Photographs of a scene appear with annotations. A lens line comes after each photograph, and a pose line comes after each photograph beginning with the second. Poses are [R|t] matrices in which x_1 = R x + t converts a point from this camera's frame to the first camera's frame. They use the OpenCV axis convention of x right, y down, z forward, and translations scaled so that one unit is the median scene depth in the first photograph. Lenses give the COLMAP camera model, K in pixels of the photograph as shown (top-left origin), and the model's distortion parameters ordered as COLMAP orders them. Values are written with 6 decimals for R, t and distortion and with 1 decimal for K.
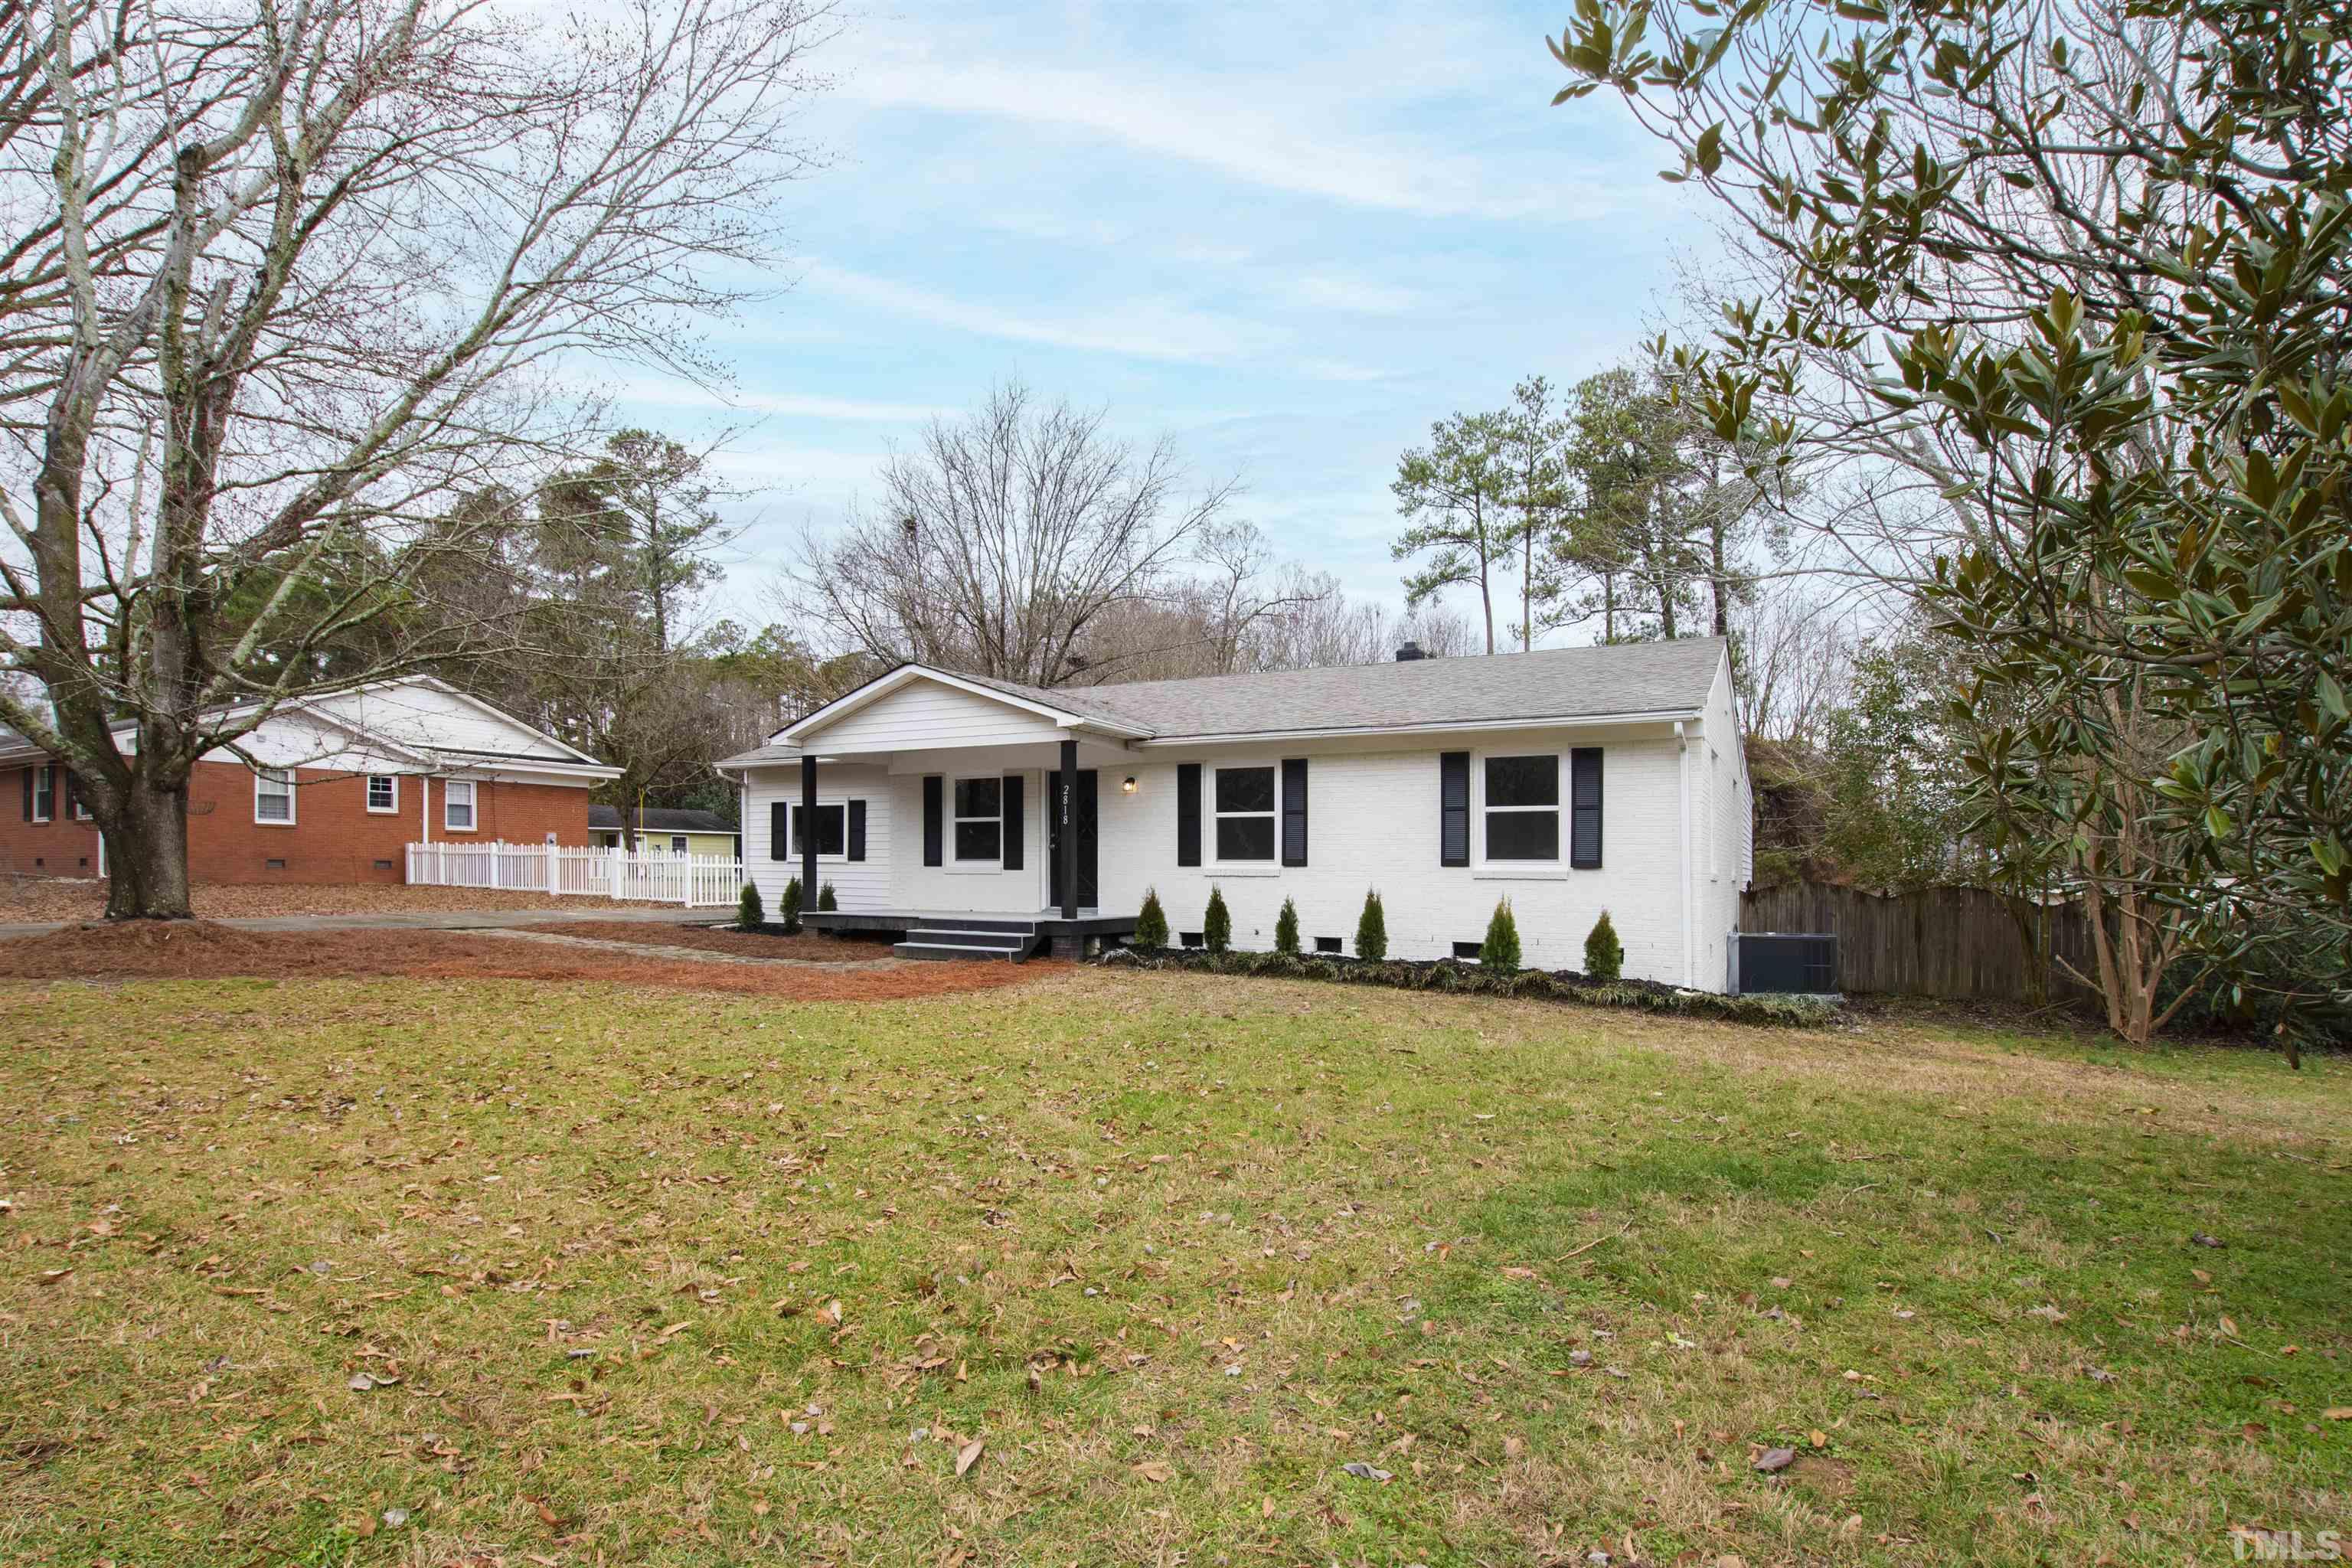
lens RADIAL K [[1016.3, 0, 1170.2], [0, 1016.3, 795.5], [0, 0, 1]] dist [-0.002917, -0.000166]
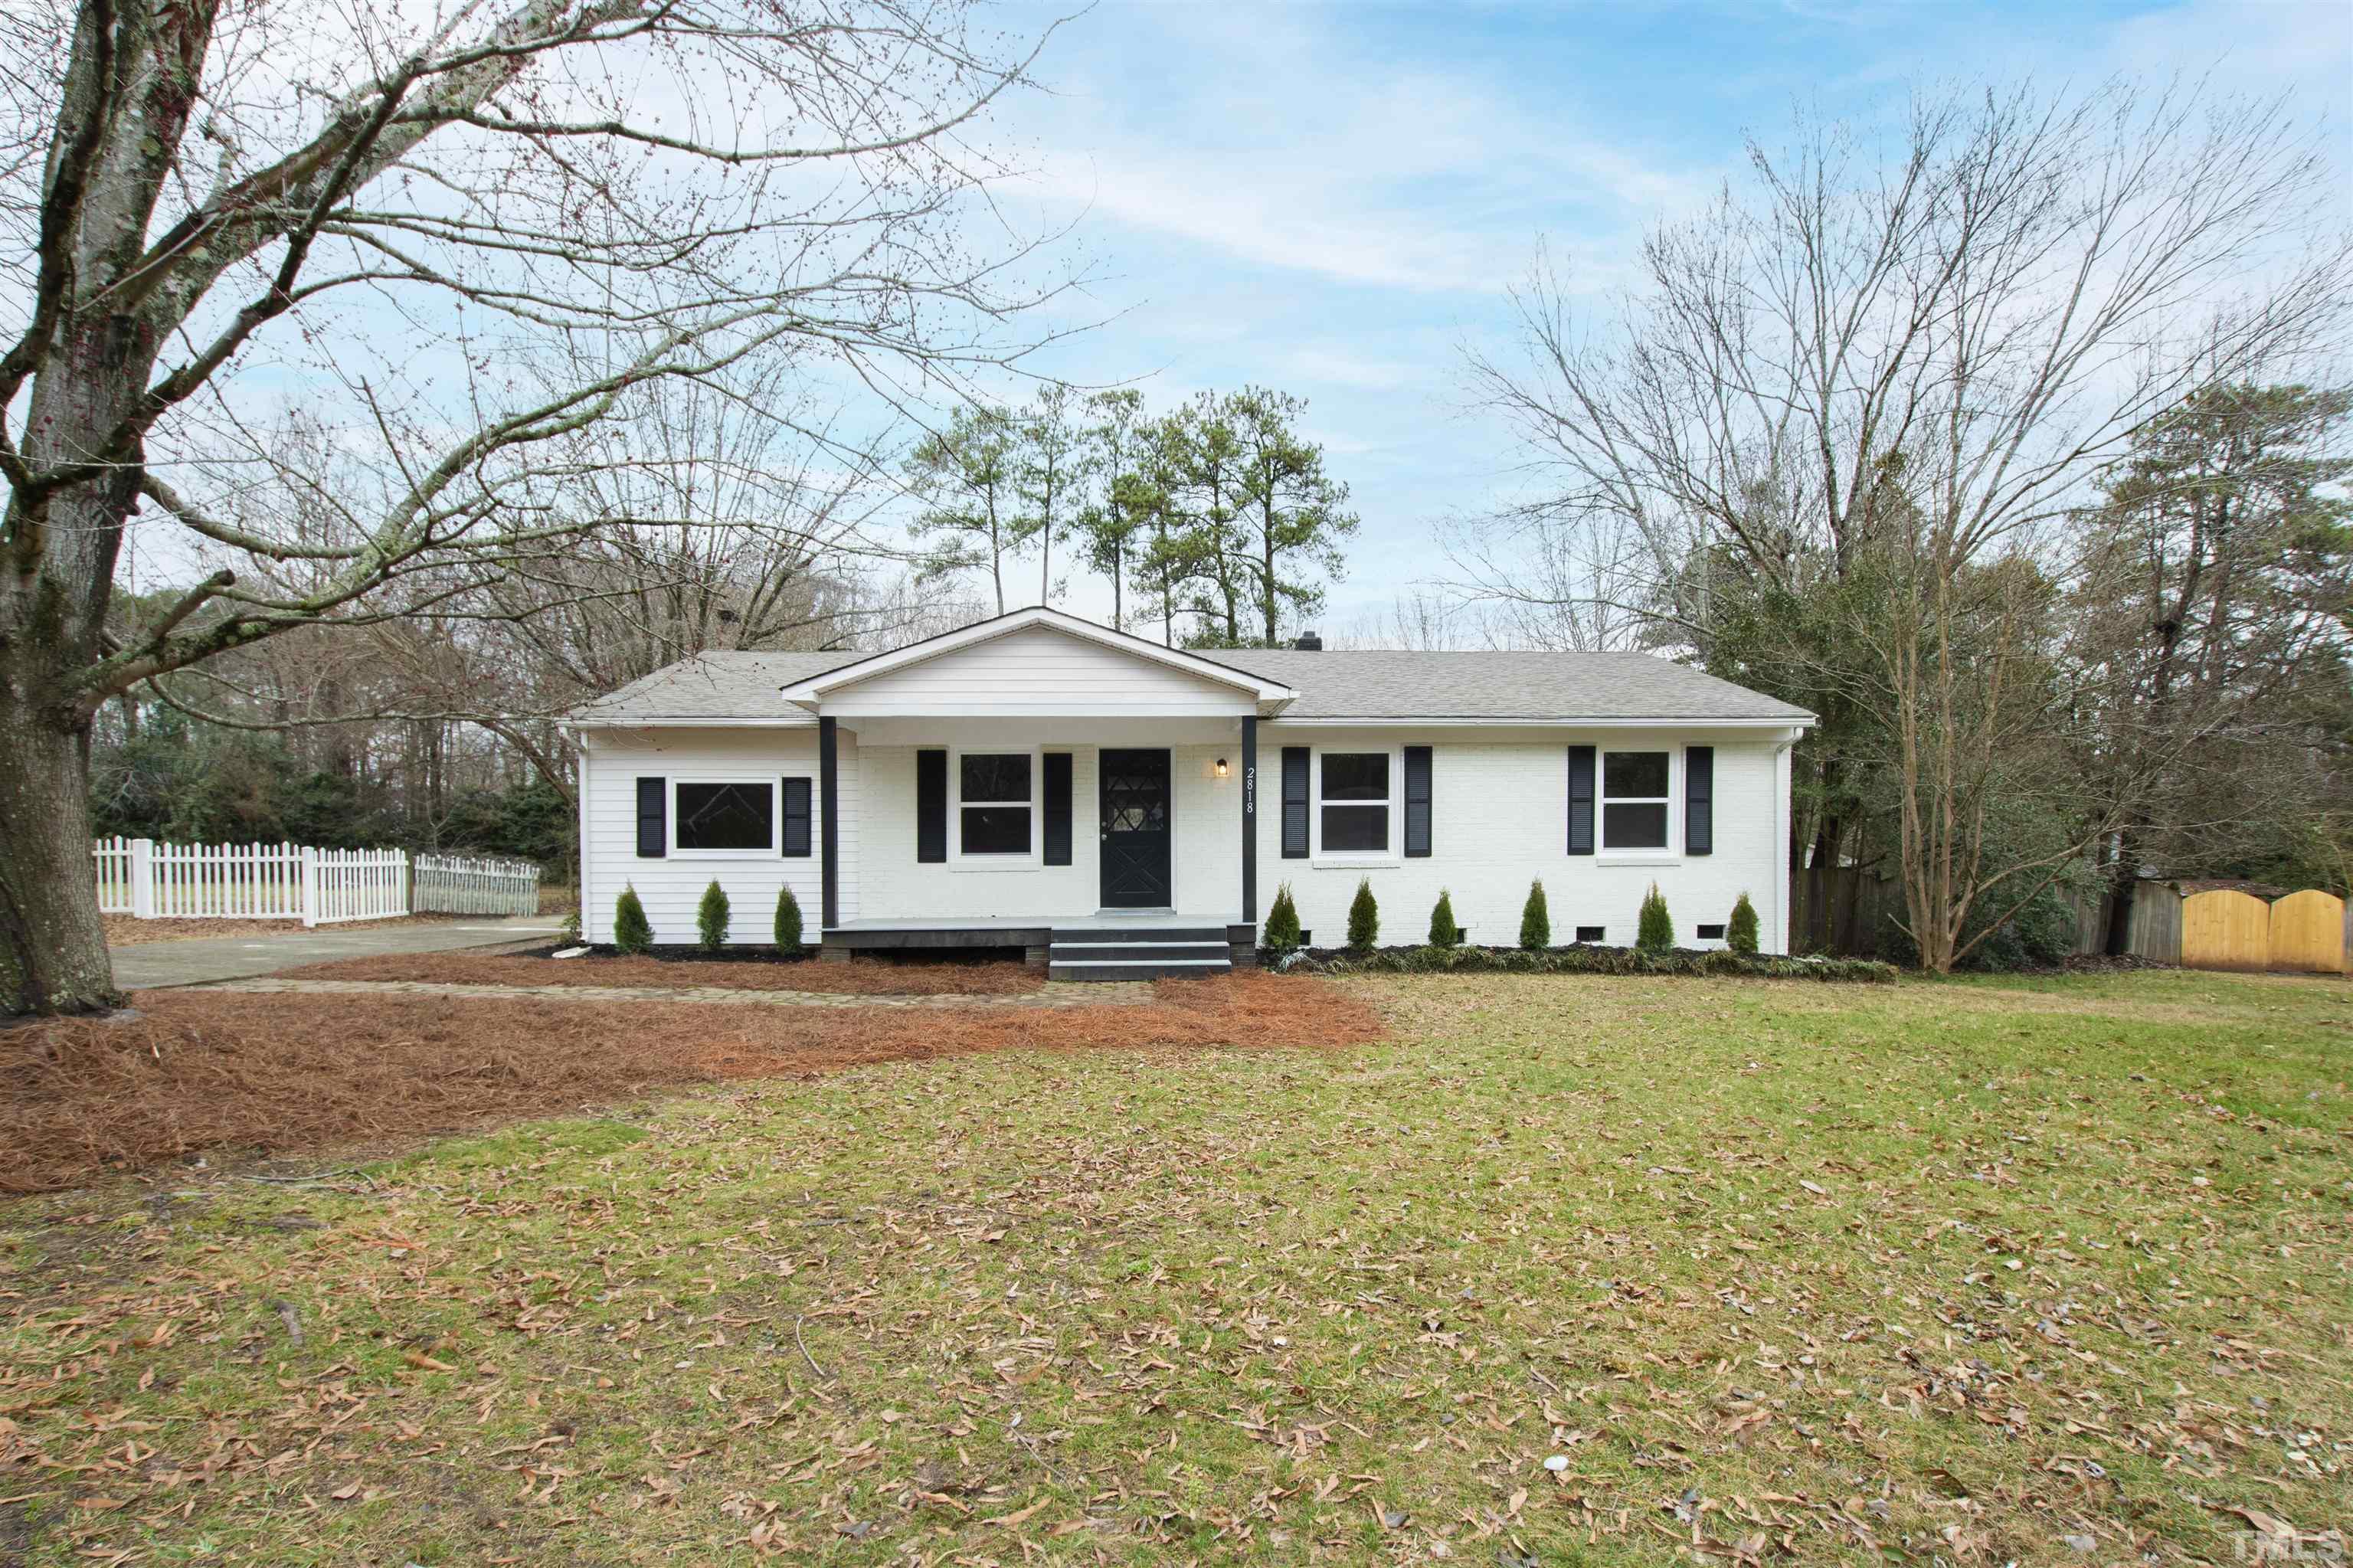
lens RADIAL K [[1016.8, 0, 1174.4], [0, 1016.8, 791.0], [0, 0, 1]] dist [-0.002917, -0.000166]
pose [[0.886991, 0.013313, 0.461595, -0.485050], [-0.019498, 0.999773, 0.008633, 0.002876], [-0.461375, -0.016658, 0.887049, 0.223555]]
